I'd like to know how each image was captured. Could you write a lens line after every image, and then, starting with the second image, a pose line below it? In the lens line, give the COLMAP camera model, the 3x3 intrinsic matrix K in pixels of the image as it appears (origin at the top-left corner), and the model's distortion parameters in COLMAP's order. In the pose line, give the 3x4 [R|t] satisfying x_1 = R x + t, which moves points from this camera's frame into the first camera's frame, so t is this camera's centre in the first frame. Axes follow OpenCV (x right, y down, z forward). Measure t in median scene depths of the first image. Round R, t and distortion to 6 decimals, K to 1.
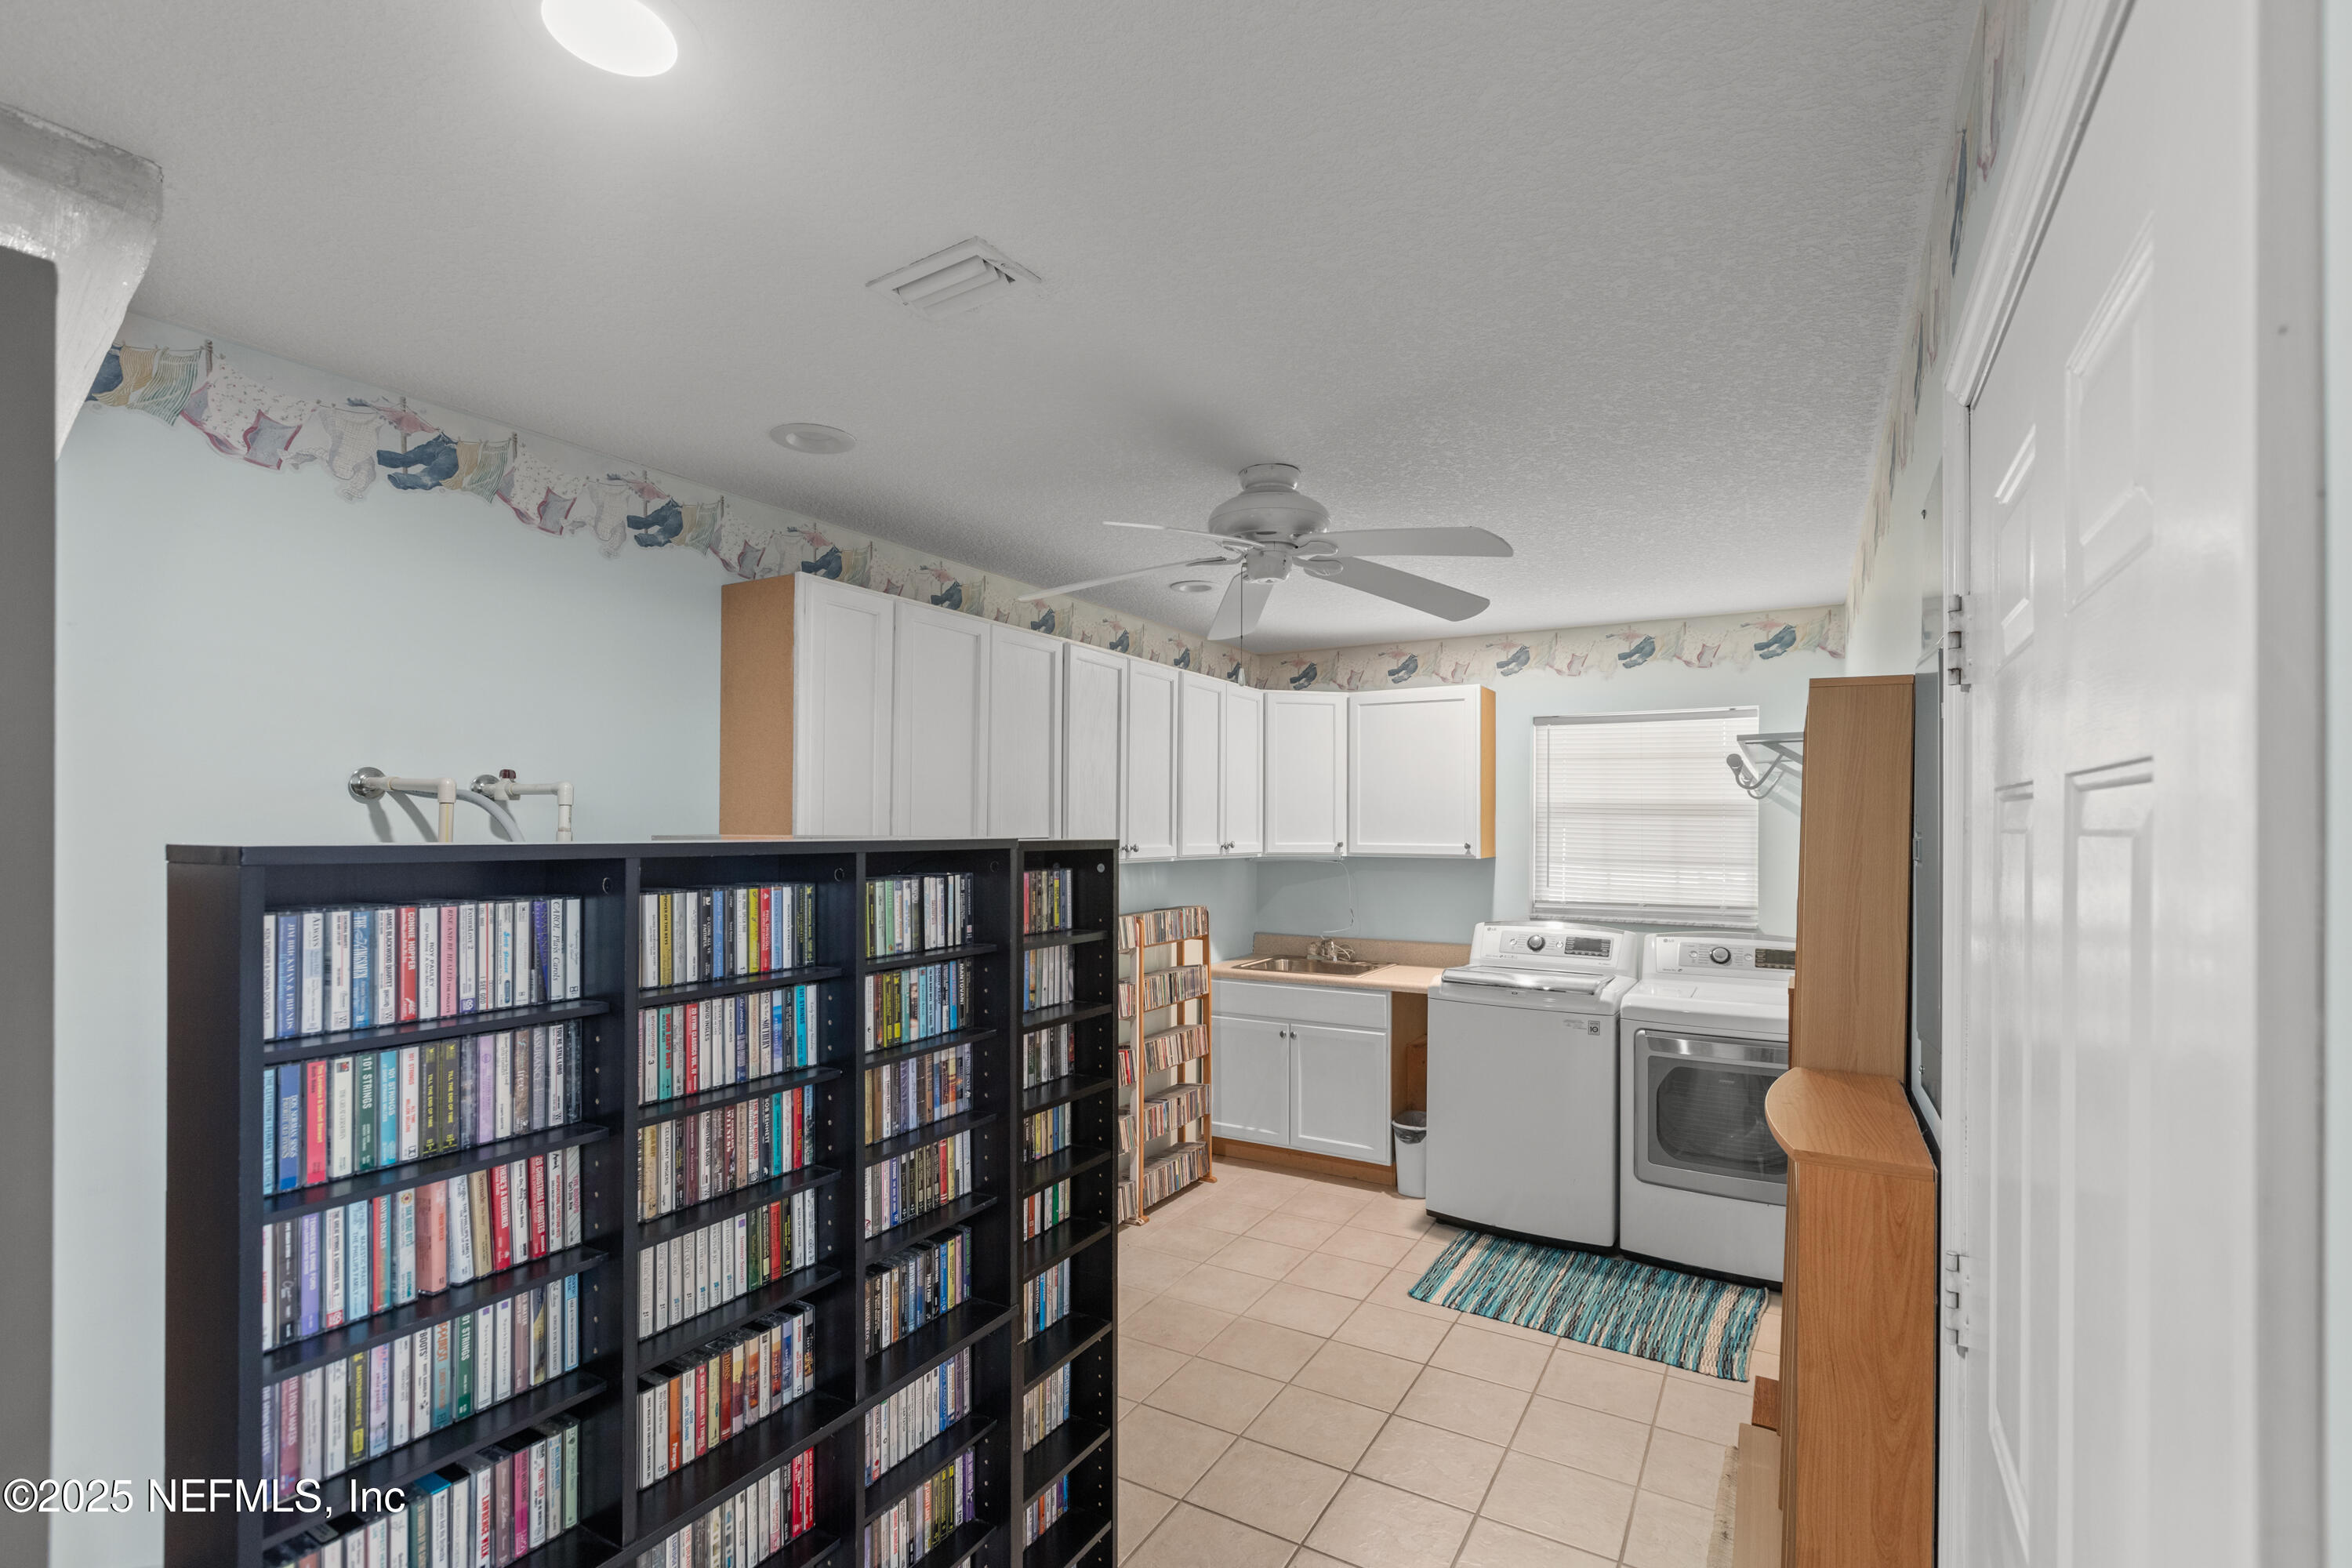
lens RADIAL K [[1068.5, 0, 1179.1], [0, 1068.5, 796.2], [0, 0, 1]] dist [-0.003062, -0.000380]
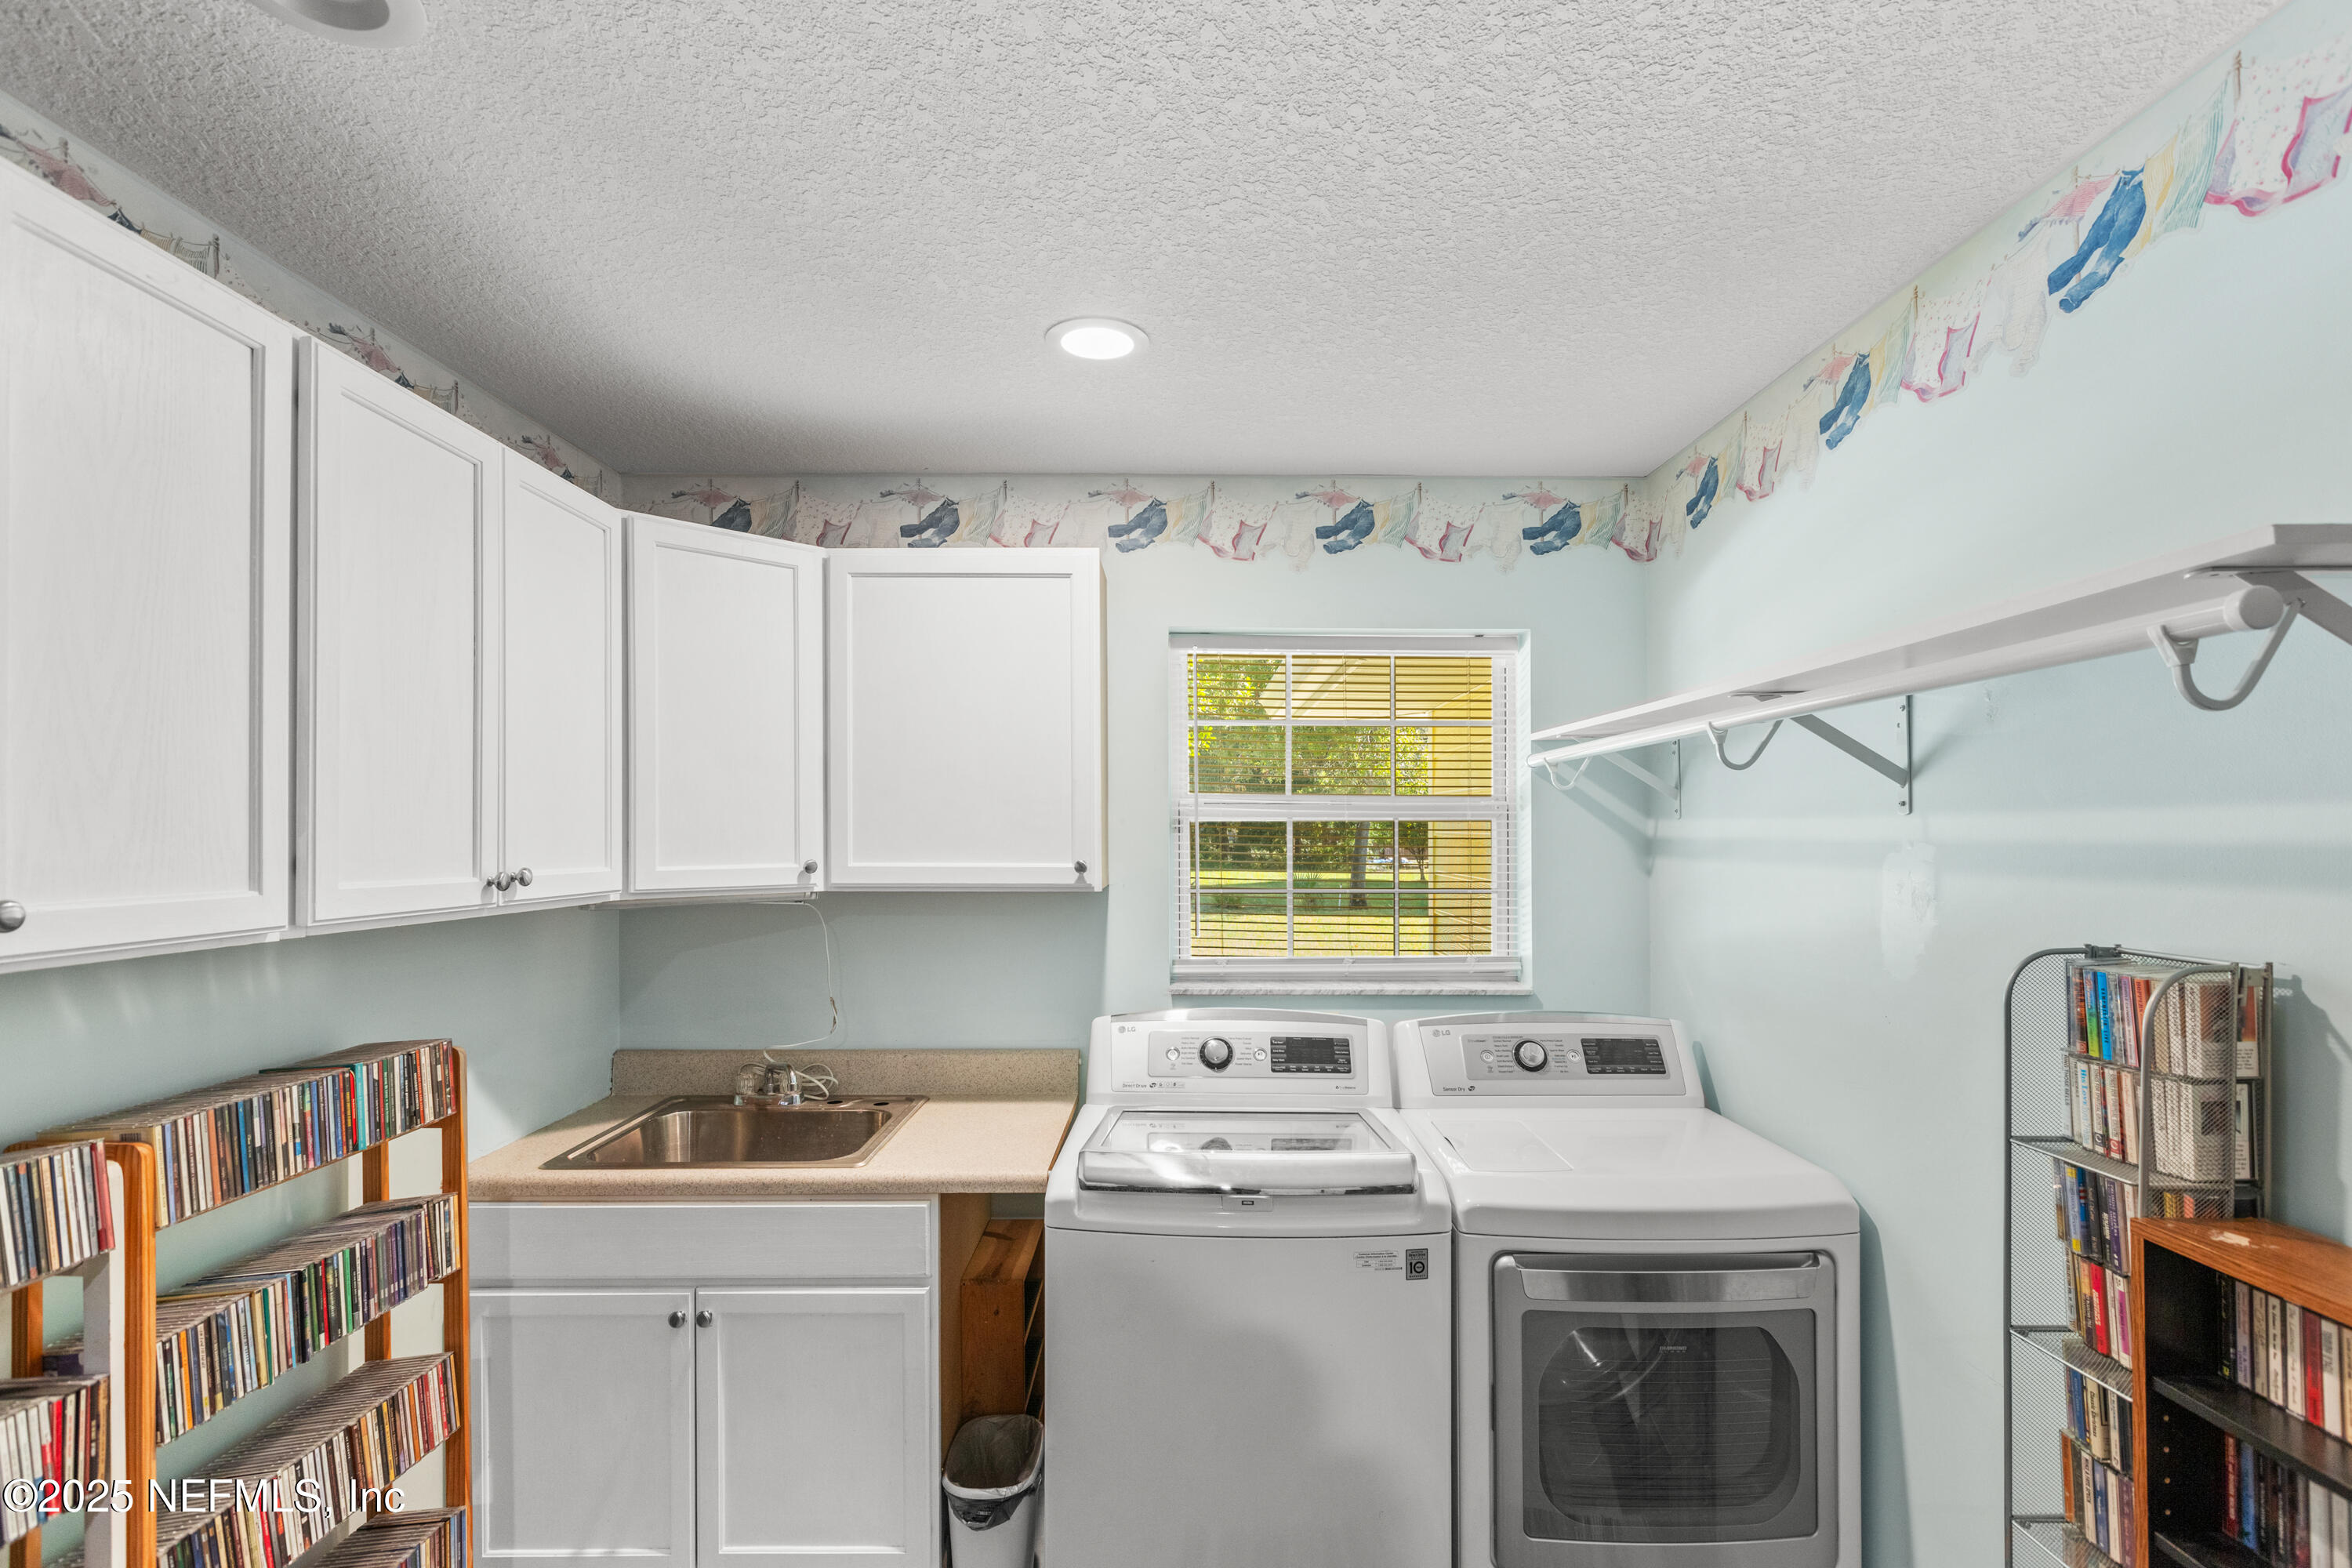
lens RADIAL K [[1046.1, 0, 1179.3], [0, 1046.1, 847.6], [0, 0, 1]] dist [-0.000007, 0.000139]
pose [[0.862600, -0.011522, 0.505755, 0.061614], [-0.010264, 0.999136, 0.040268, 0.017164], [-0.505782, -0.039926, 0.861737, 0.551584]]
